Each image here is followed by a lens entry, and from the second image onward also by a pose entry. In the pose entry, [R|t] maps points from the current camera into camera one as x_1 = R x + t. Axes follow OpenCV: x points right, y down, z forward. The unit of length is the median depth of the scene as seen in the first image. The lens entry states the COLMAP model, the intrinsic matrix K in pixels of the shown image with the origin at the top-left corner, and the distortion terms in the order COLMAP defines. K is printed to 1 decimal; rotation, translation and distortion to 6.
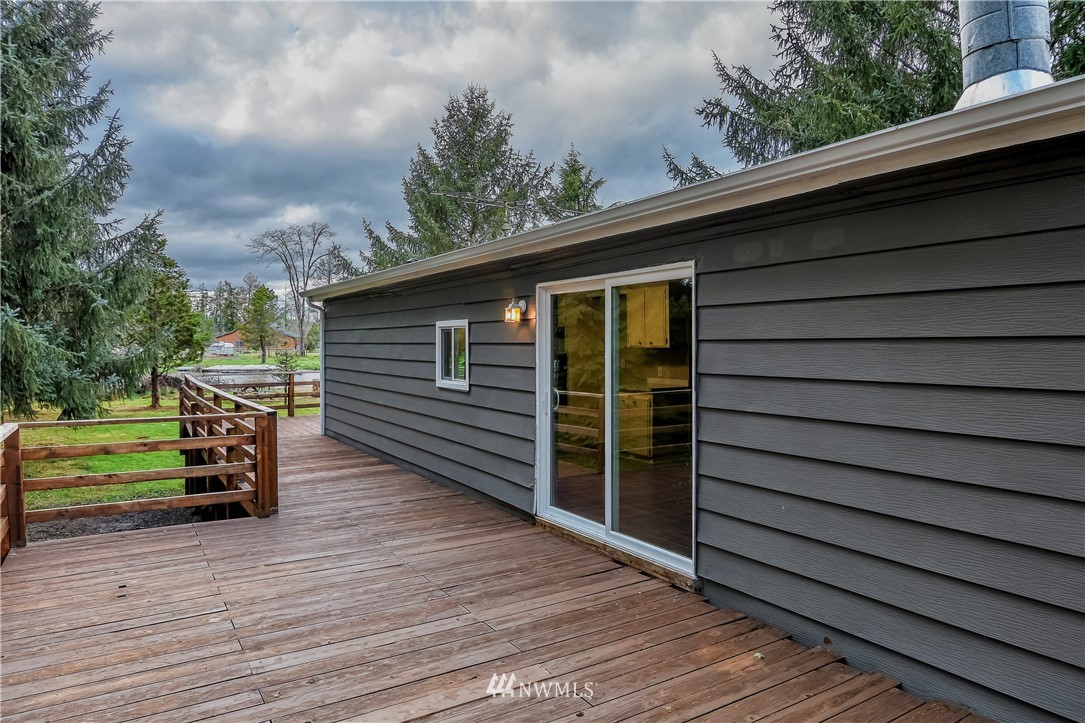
lens RADIAL K [[686.2, 0, 543.2], [0, 686.2, 353.5], [0, 0, 1]] dist [-0.009365, -0.000555]
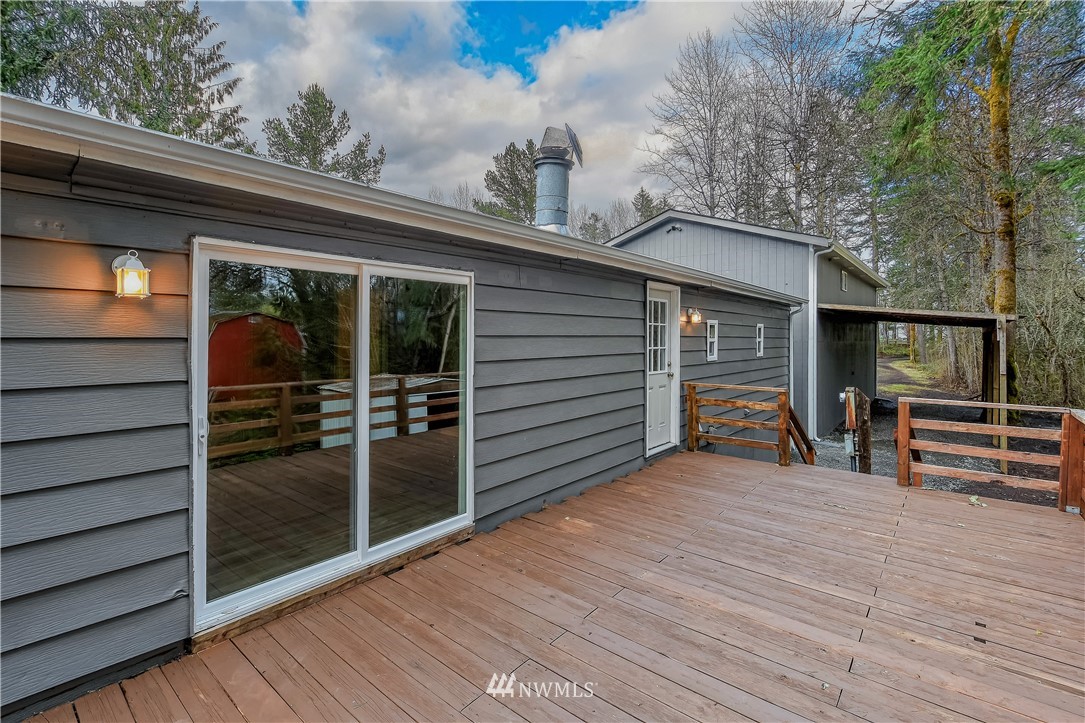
lens RADIAL K [[495.5, 0, 534.9], [0, 495.5, 334.7], [0, 0, 1]] dist [0.008781, -0.005181]
pose [[-0.300583, 0.003420, 0.953749, -0.553532], [0.011344, 0.999936, -0.000011, -0.015520], [-0.953688, 0.010816, -0.300603, 0.938780]]
